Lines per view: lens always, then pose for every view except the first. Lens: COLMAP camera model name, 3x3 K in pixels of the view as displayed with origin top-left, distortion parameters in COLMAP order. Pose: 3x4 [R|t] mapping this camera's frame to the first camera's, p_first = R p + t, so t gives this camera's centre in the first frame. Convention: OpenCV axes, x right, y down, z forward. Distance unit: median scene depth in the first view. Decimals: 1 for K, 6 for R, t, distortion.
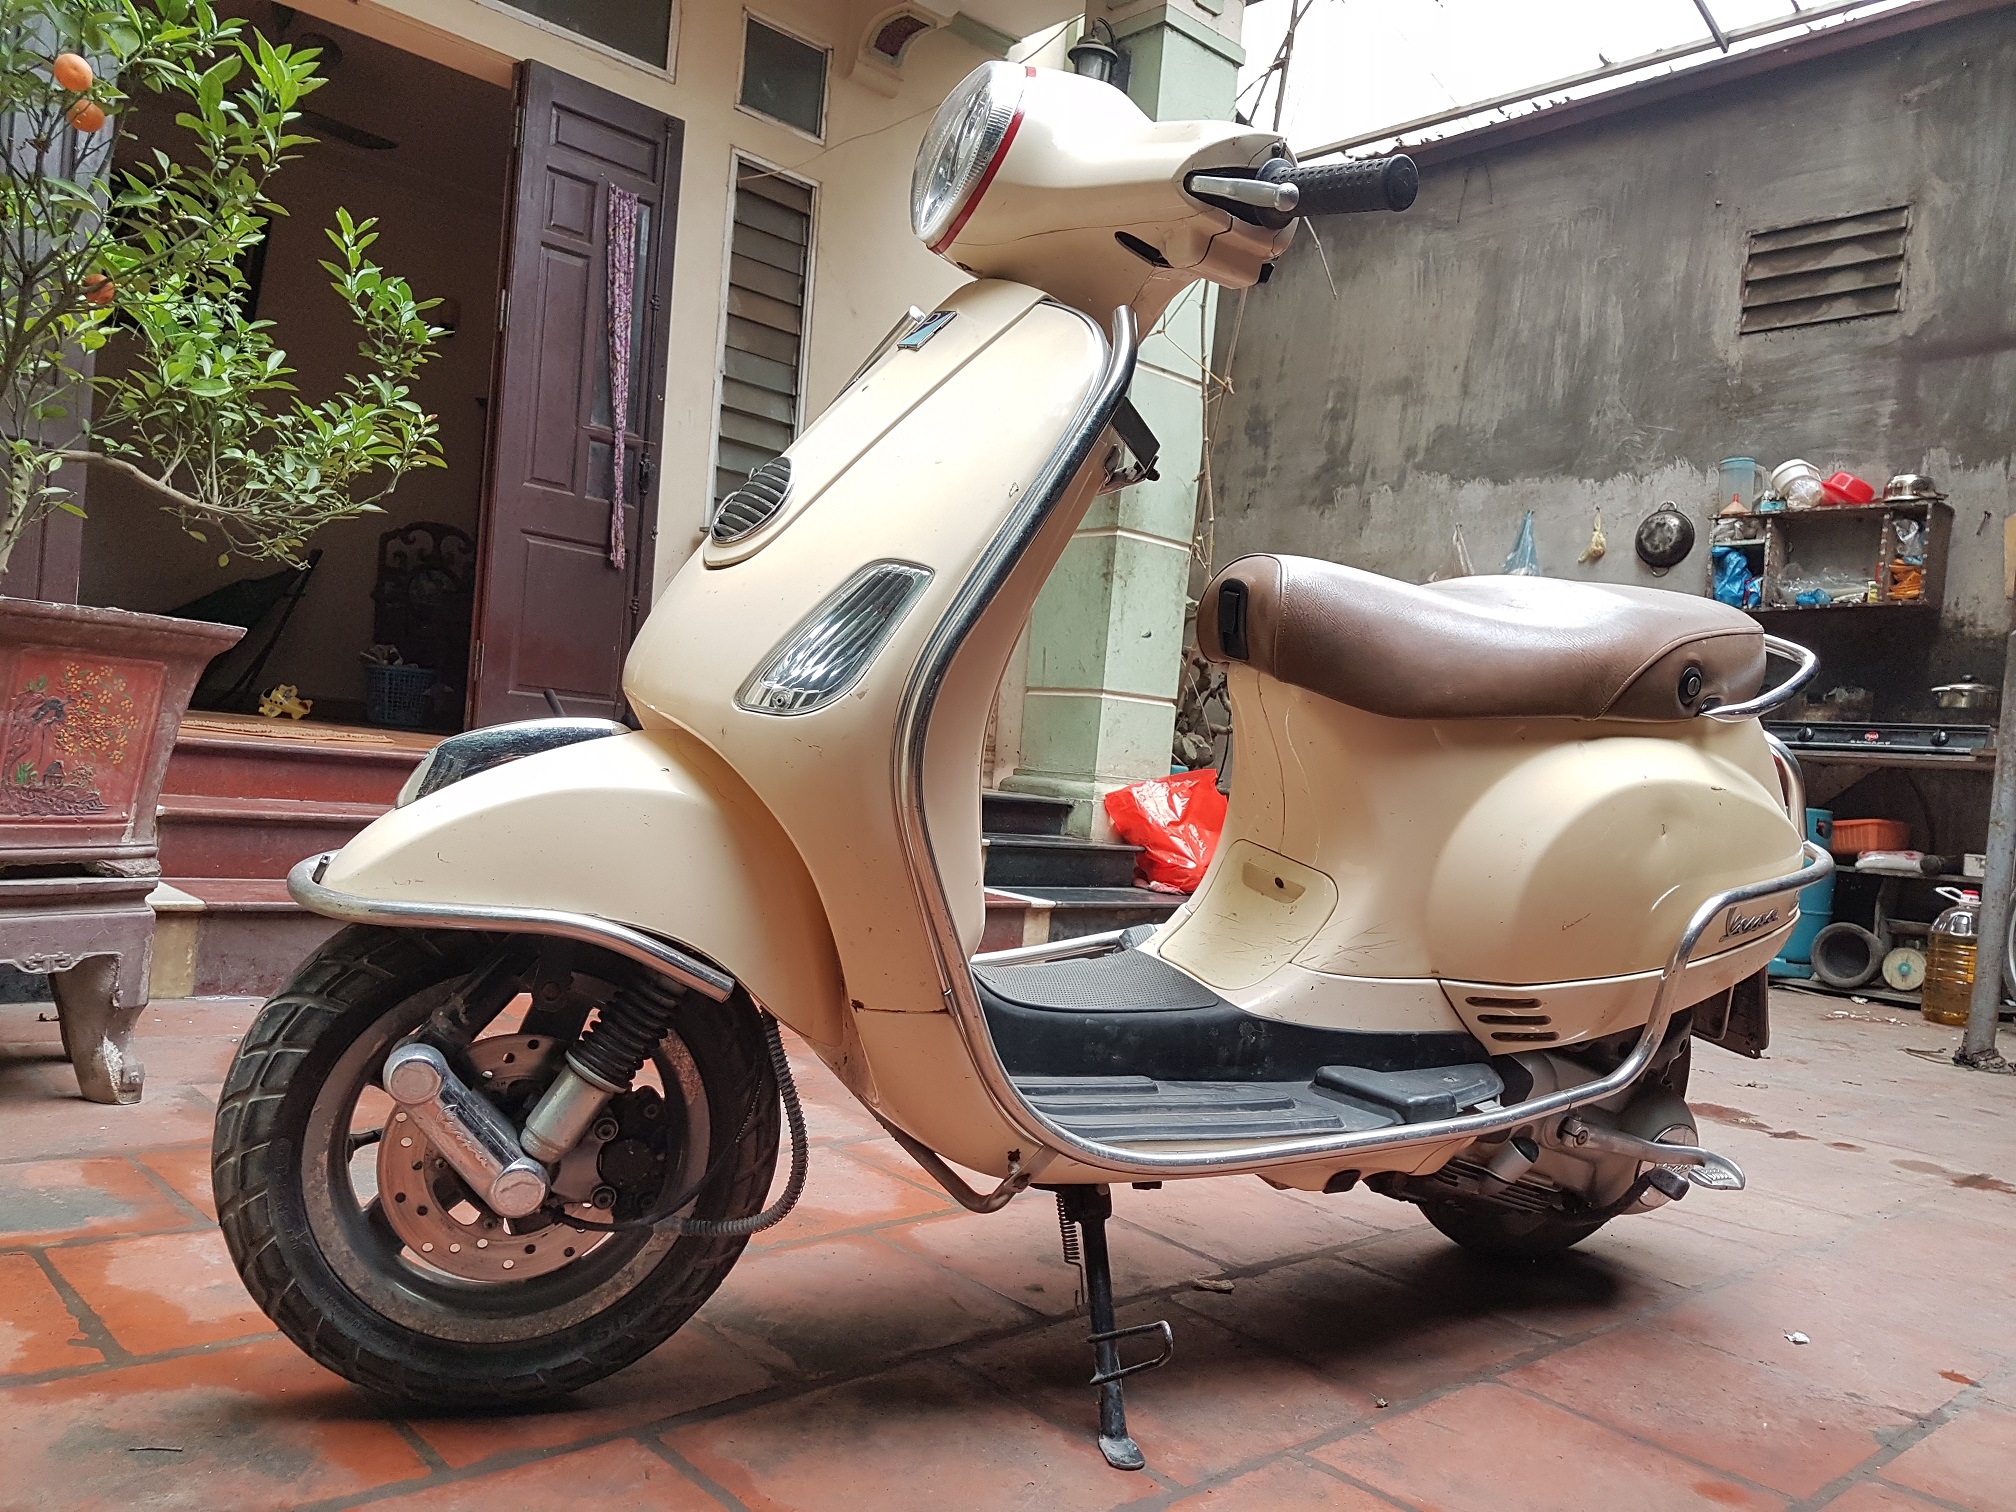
lens RADIAL K [[1544.8, 0, 1024.8], [0, 1544.8, 770.8], [0, 0, 1]] dist [0.053012, -0.076846]
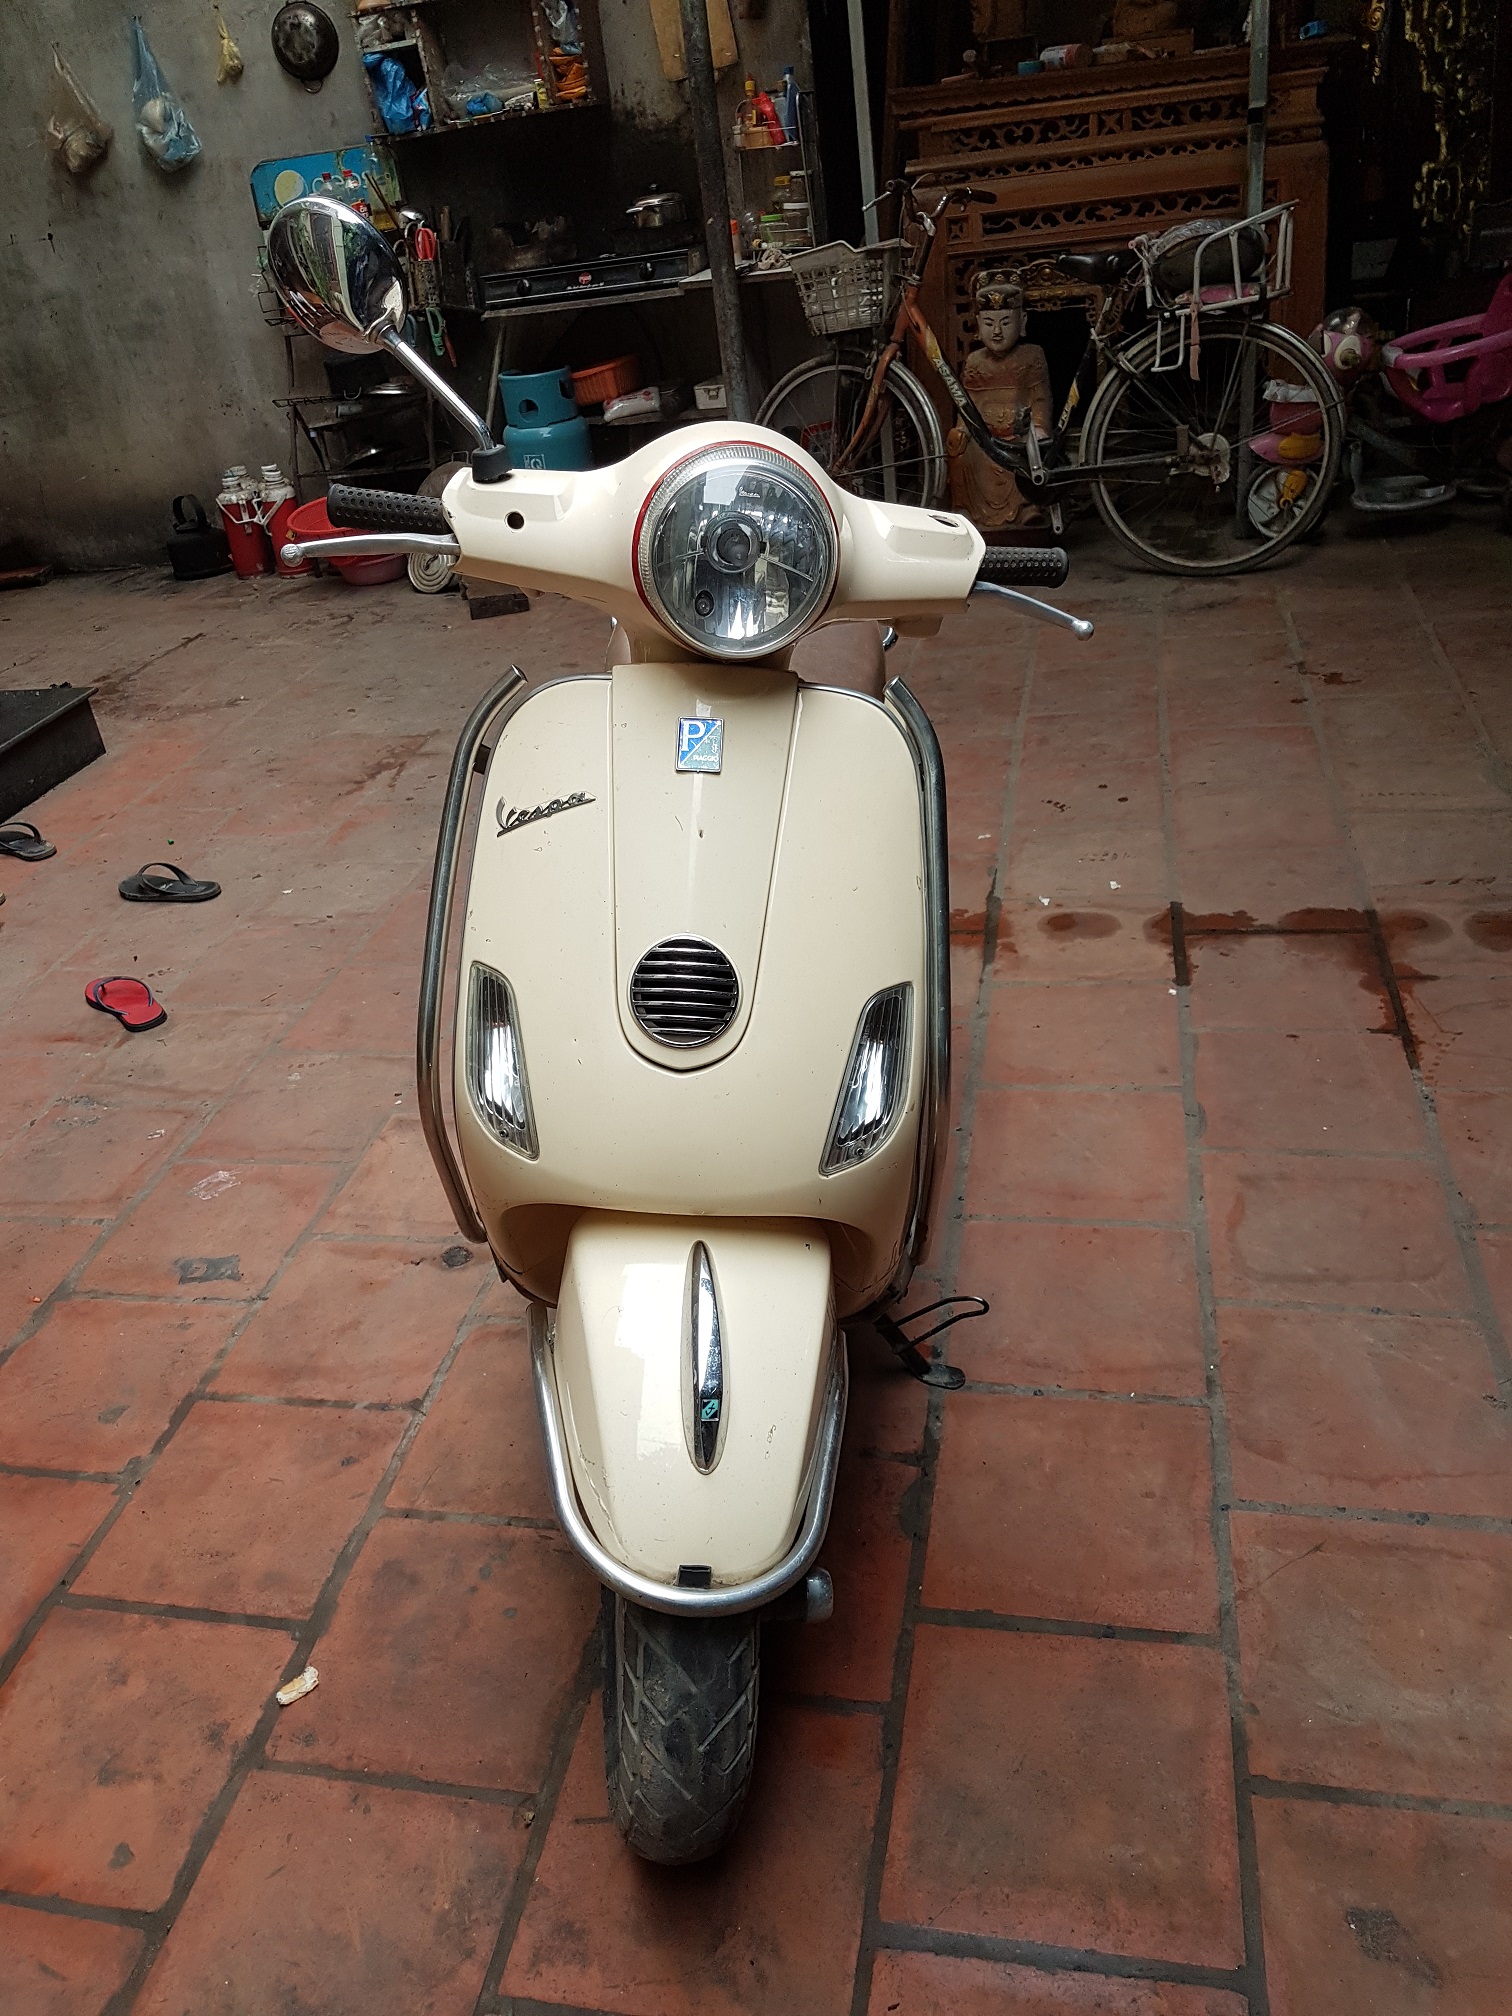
lens RADIAL K [[1544.8, 0, 738.9], [0, 1544.8, 993.7], [0, 0, 1]] dist [0.053012, -0.076846]
pose [[0.800283, -0.448458, 0.398036, 0.152856], [0.205848, 0.828943, 0.520076, -0.478331], [-0.563182, -0.334273, 0.755704, 0.285788]]
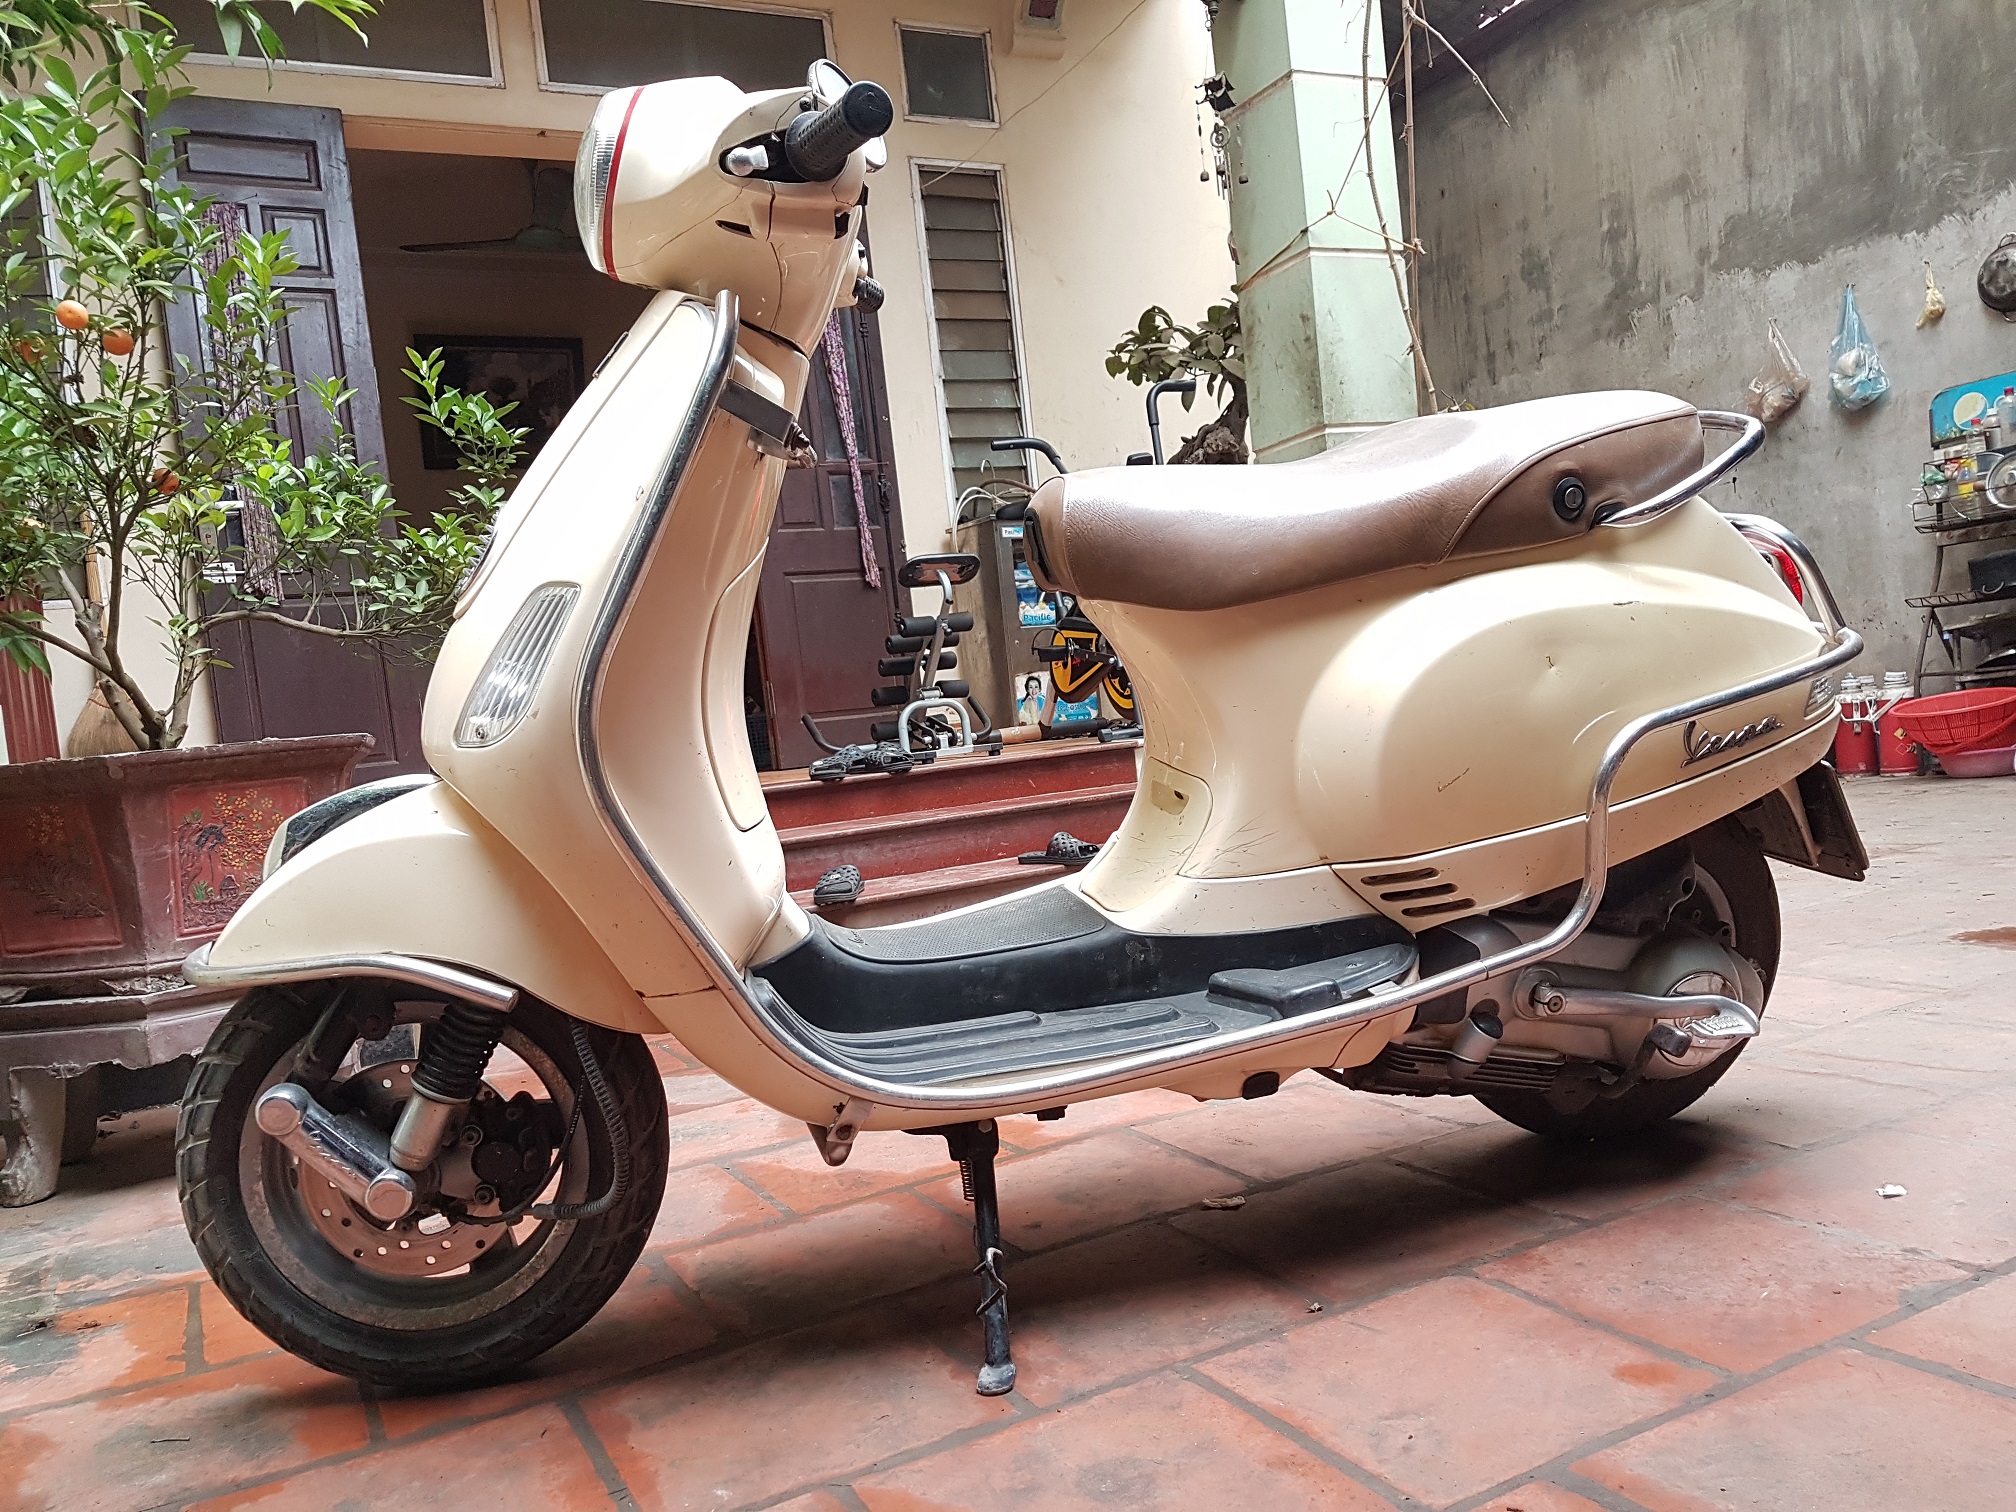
lens RADIAL K [[1544.8, 0, 999.4], [0, 1544.8, 761.2], [0, 0, 1]] dist [0.053012, -0.076846]
pose [[0.939840, -0.189438, -0.284279, 0.339379], [0.195947, 0.980598, -0.005641, 0.035185], [0.279832, -0.050402, 0.958725, 0.031270]]
